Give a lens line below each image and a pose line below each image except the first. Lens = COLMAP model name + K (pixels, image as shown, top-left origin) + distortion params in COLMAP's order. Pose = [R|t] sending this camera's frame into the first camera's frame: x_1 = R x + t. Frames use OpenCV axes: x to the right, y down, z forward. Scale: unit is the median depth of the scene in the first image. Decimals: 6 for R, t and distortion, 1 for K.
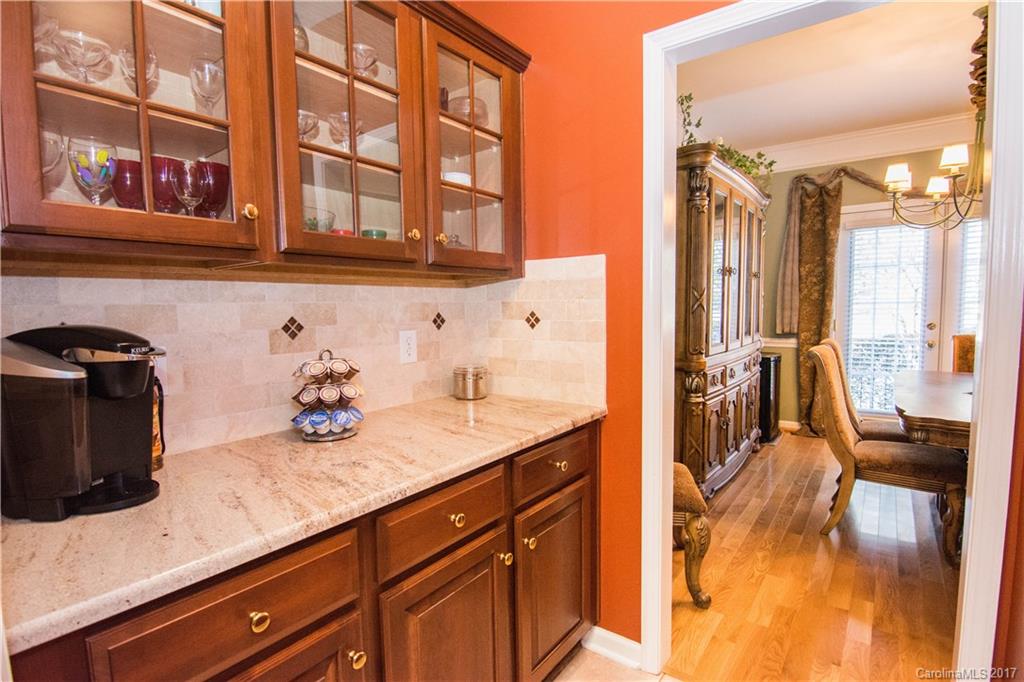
lens RADIAL K [[500.9, 0, 513.4], [0, 500.9, 344.8], [0, 0, 1]] dist [0.000513, -0.015059]
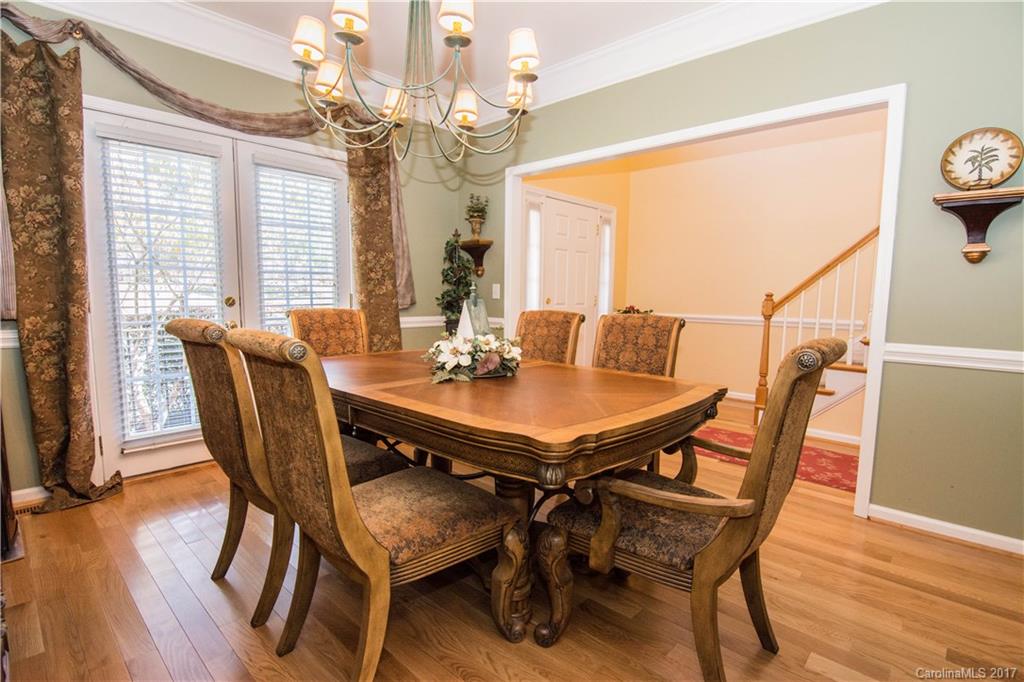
lens RADIAL K [[495.8, 0, 518.5], [0, 495.8, 346.4], [0, 0, 1]] dist [0.001430, -0.013132]
pose [[0.100945, -0.085150, 0.991241, 0.128661], [0.062828, 0.994888, 0.079065, -0.002423], [-0.992906, 0.054296, 0.105778, 0.460896]]
